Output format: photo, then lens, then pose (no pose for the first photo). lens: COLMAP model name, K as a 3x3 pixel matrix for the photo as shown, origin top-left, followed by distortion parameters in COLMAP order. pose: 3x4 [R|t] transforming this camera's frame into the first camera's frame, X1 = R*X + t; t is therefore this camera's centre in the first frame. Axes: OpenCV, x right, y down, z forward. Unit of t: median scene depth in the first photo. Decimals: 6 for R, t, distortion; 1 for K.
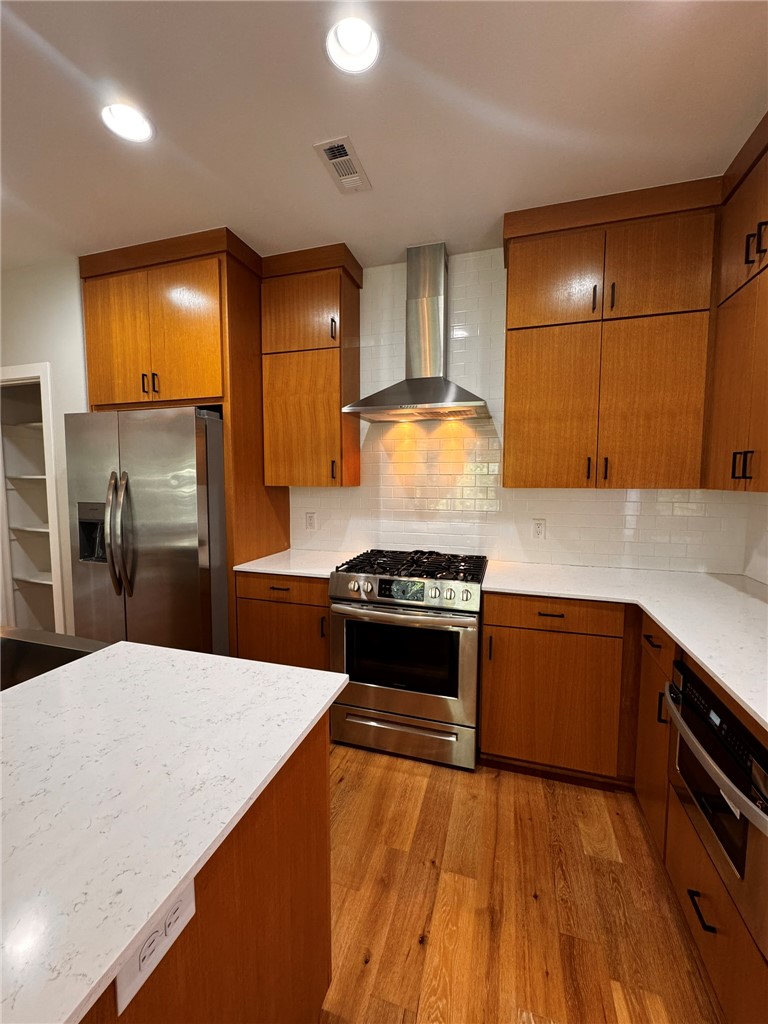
lens RADIAL K [[409.2, 0, 385.0], [0, 409.2, 511.7], [0, 0, 1]] dist [-0.002278, 0.000016]
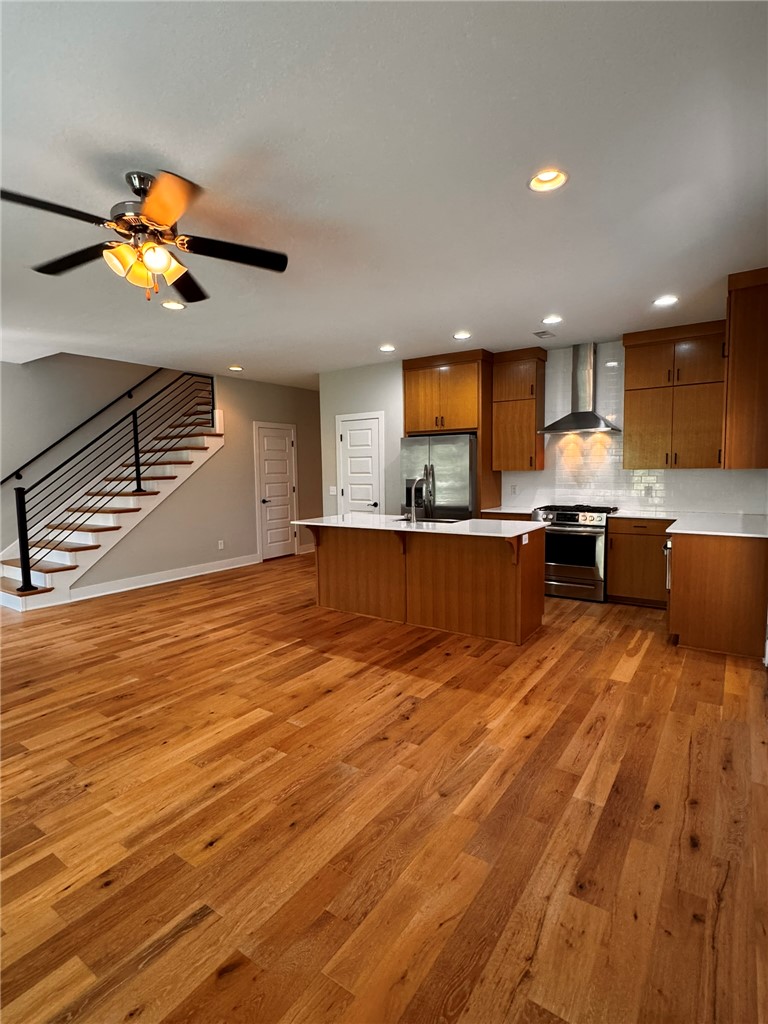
lens RADIAL K [[515.5, 0, 384.0], [0, 515.5, 512.0], [0, 0, 1]] dist [-0.000899, -0.000079]
pose [[0.952727, 0.008971, -0.303694, -0.053715], [-0.007089, 0.999948, 0.007297, 0.140025], [0.303744, -0.004799, 0.952742, -1.746735]]
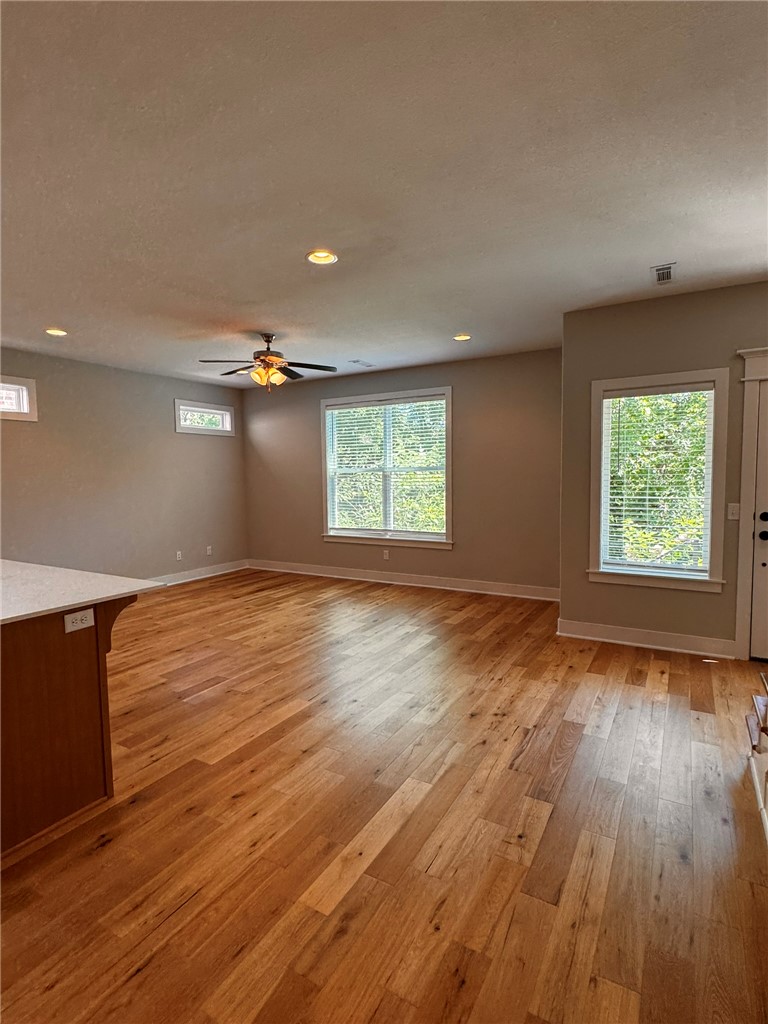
lens RADIAL K [[517.7, 0, 384.0], [0, 517.7, 512.0], [0, 0, 1]] dist [-0.000175, 0.000046]
pose [[-0.972680, -0.006372, 0.232061, -1.879159], [0.027243, 0.989583, 0.141361, -0.096488], [-0.230544, 0.143822, -0.962375, 1.291526]]
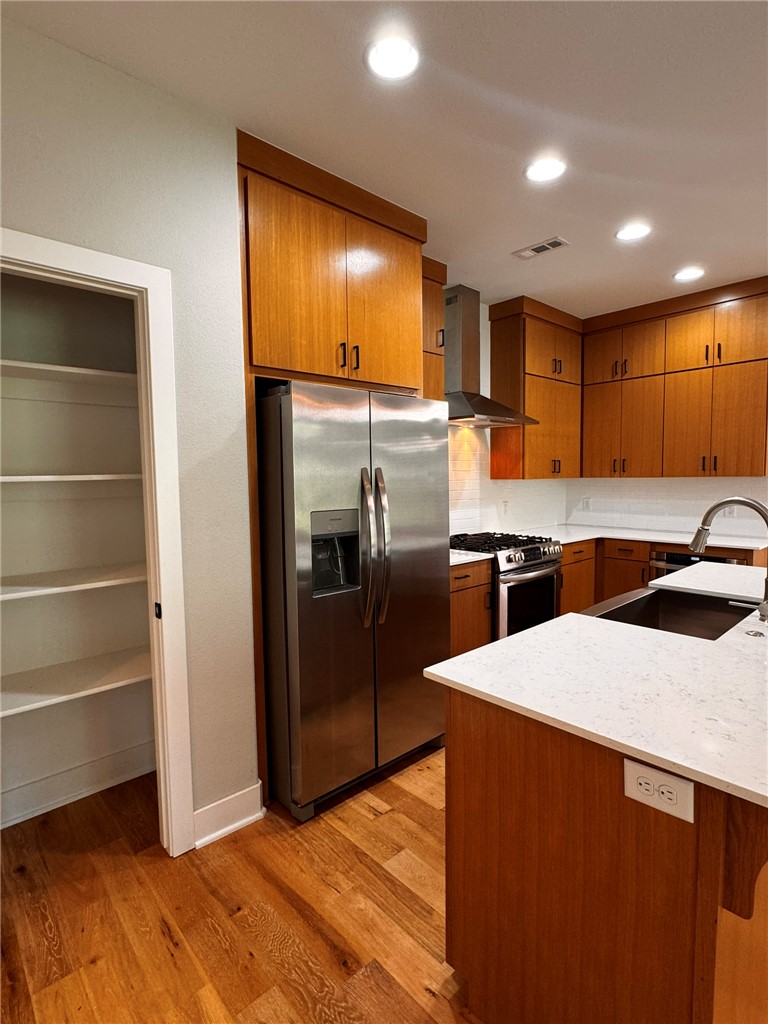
lens RADIAL K [[517.7, 0, 384.0], [0, 517.7, 512.0], [0, 0, 1]] dist [-0.000175, 0.000046]
pose [[0.509865, -0.070845, 0.857333, -1.589135], [0.081902, 0.996074, 0.033602, -0.046447], [-0.856347, 0.053085, 0.513665, 0.493334]]
